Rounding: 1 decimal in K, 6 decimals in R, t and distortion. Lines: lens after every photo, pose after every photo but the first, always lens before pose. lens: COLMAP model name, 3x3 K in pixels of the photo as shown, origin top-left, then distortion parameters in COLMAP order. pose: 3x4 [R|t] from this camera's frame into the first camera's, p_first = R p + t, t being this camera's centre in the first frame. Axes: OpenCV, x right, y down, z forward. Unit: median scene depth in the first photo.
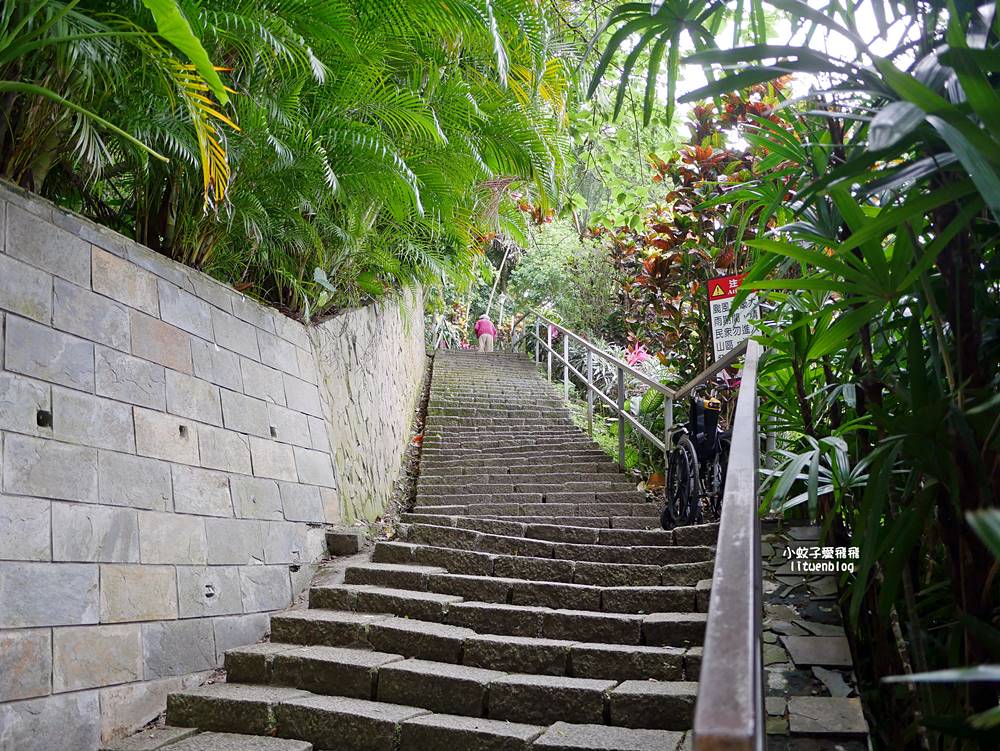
lens RADIAL K [[832.0, 0, 500.0], [0, 832.0, 375.5], [0, 0, 1]] dist [-0.043505, 0.011240]
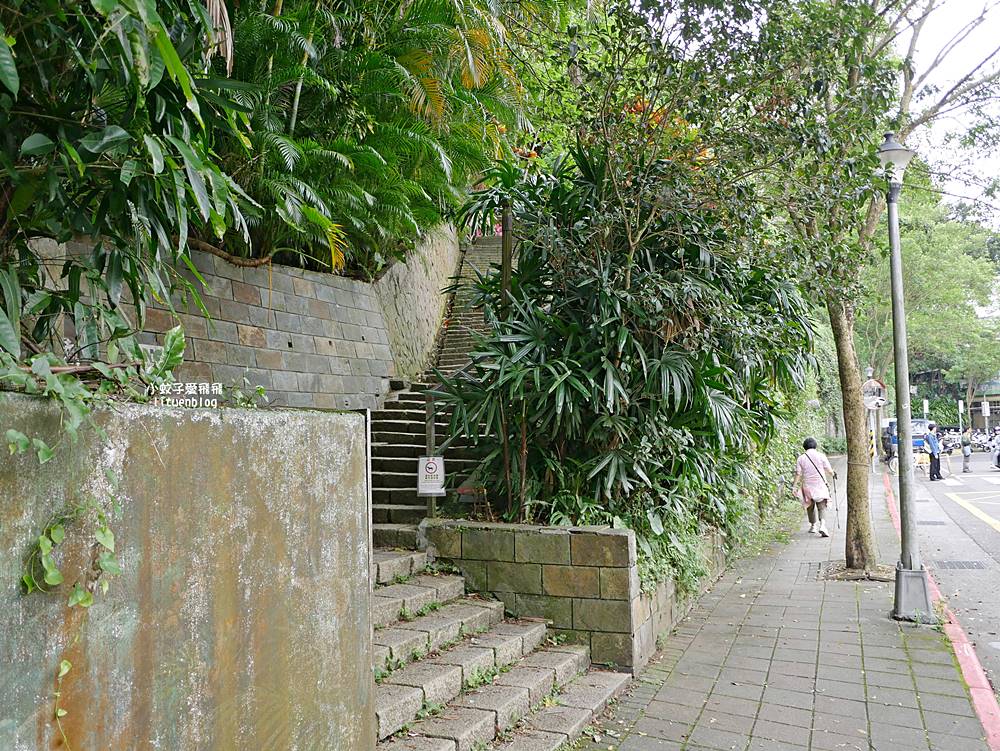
lens RADIAL K [[832.0, 0, 500.0], [0, 832.0, 375.5], [0, 0, 1]] dist [-0.043505, 0.011240]
pose [[0.995599, -0.046876, -0.081145, 0.281708], [0.060111, 0.983740, 0.169240, -0.194434], [0.071892, -0.173373, 0.982229, -1.234599]]
